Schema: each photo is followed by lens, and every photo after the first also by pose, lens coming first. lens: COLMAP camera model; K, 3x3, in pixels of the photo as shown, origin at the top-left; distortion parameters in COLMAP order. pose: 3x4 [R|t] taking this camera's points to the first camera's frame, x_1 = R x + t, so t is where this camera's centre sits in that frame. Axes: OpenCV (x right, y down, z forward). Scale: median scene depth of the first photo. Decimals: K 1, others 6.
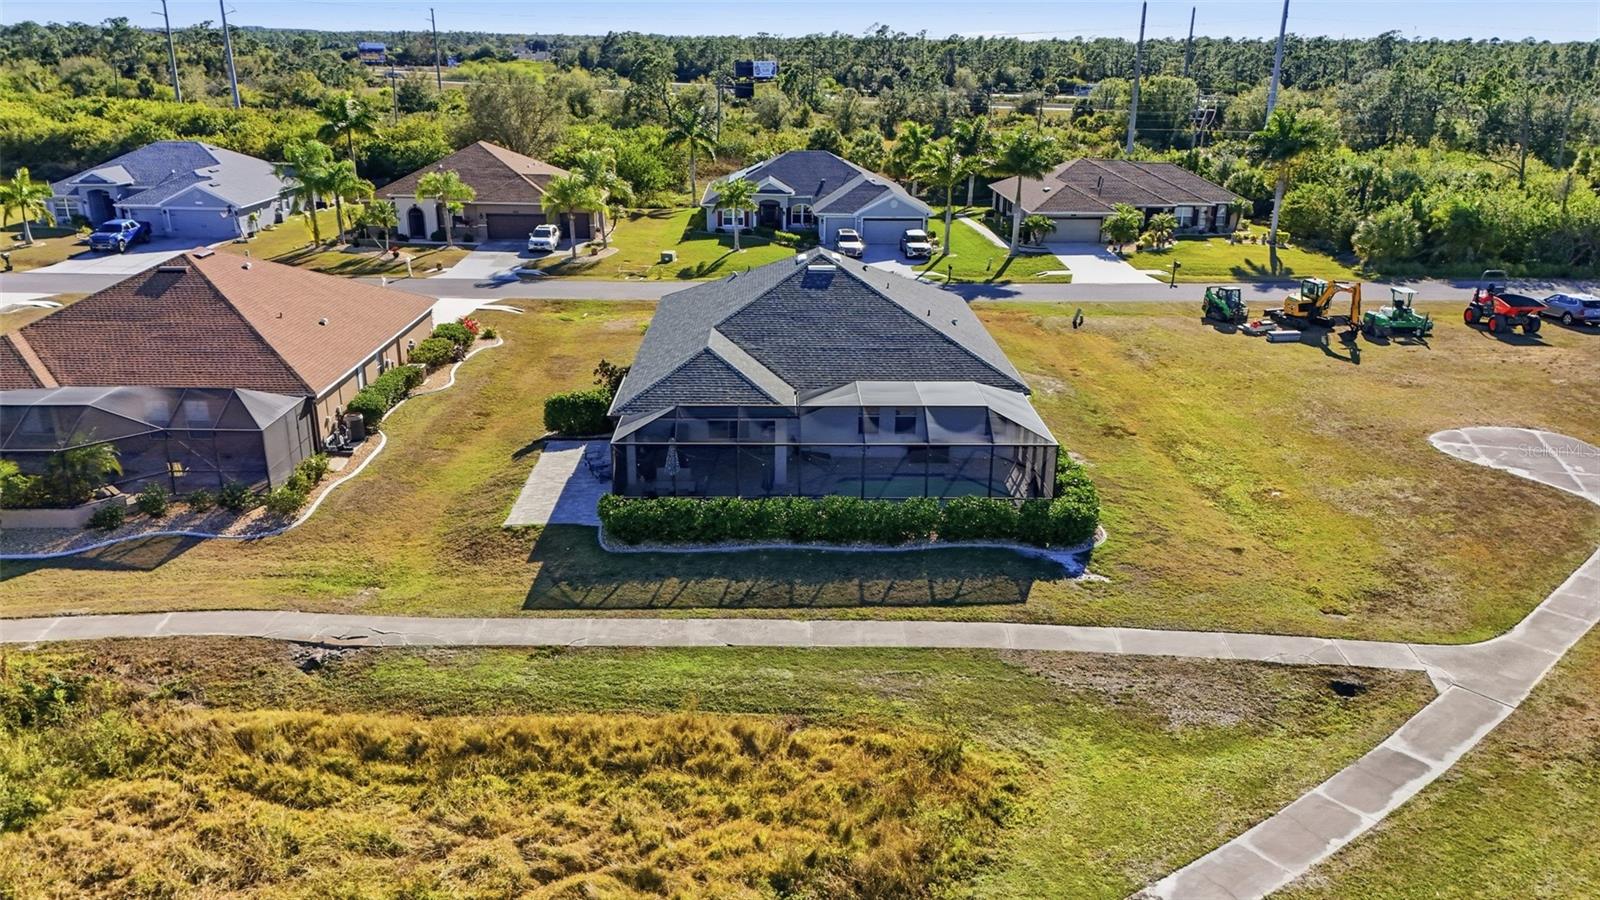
lens RADIAL K [[1166.3, 0, 800.0], [0, 1166.3, 450.0], [0, 0, 1]] dist [0.088035, -0.088457]
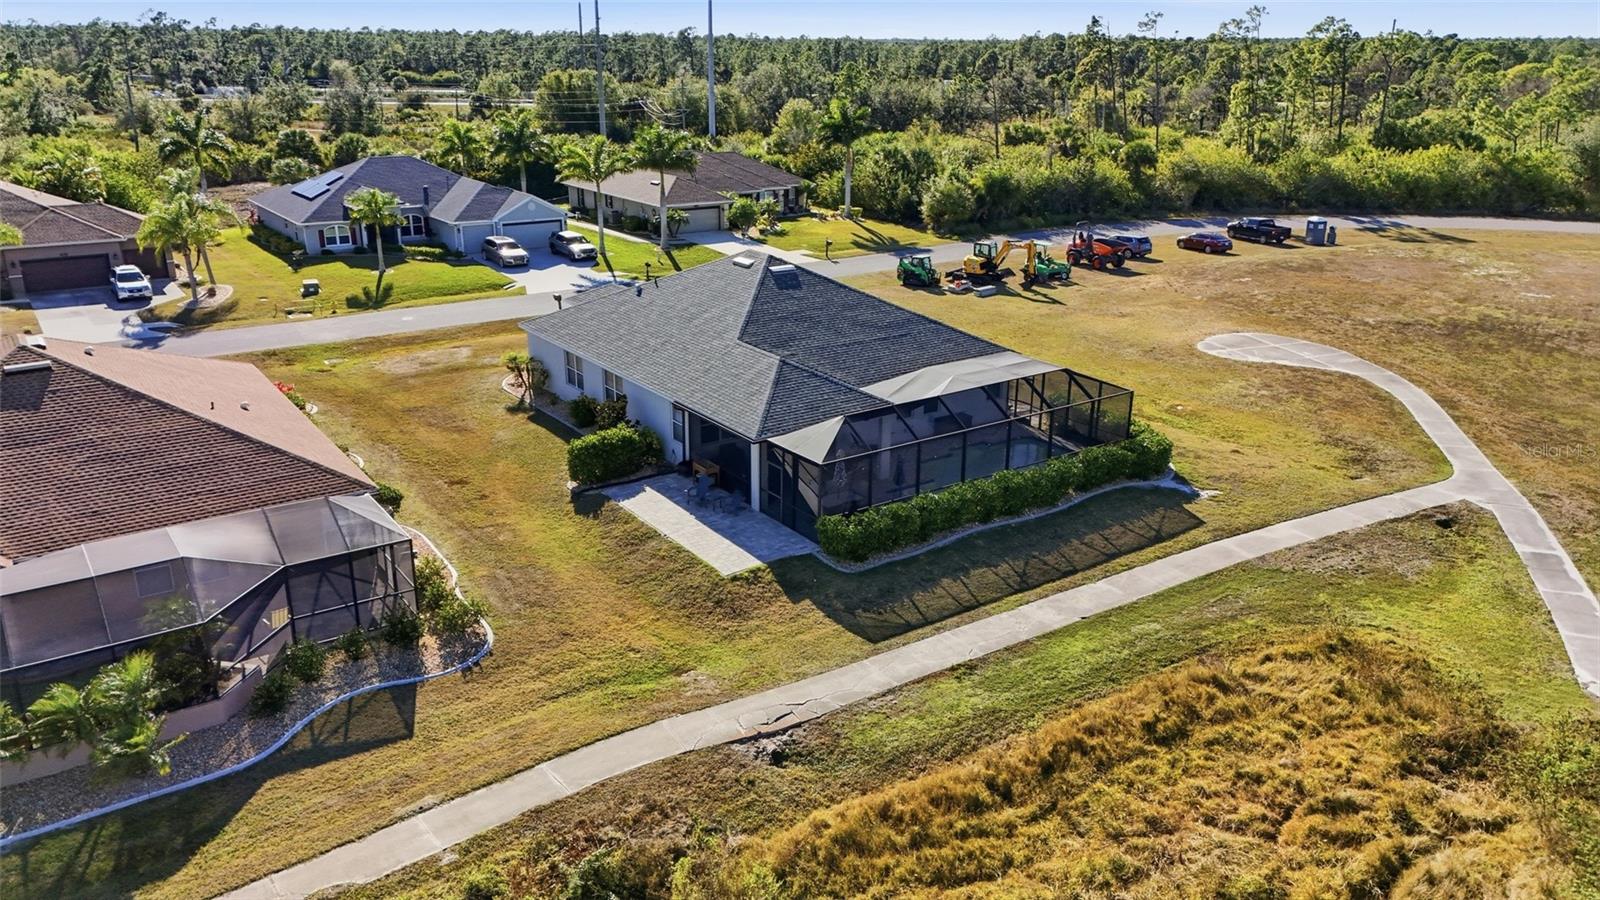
lens RADIAL K [[1166.3, 0, 800.0], [0, 1166.3, 450.0], [0, 0, 1]] dist [0.088035, -0.088457]
pose [[0.828593, -0.188963, 0.526998, -0.347499], [0.185518, 0.980808, 0.059996, -0.040036], [-0.528221, 0.048055, 0.847746, 0.099294]]
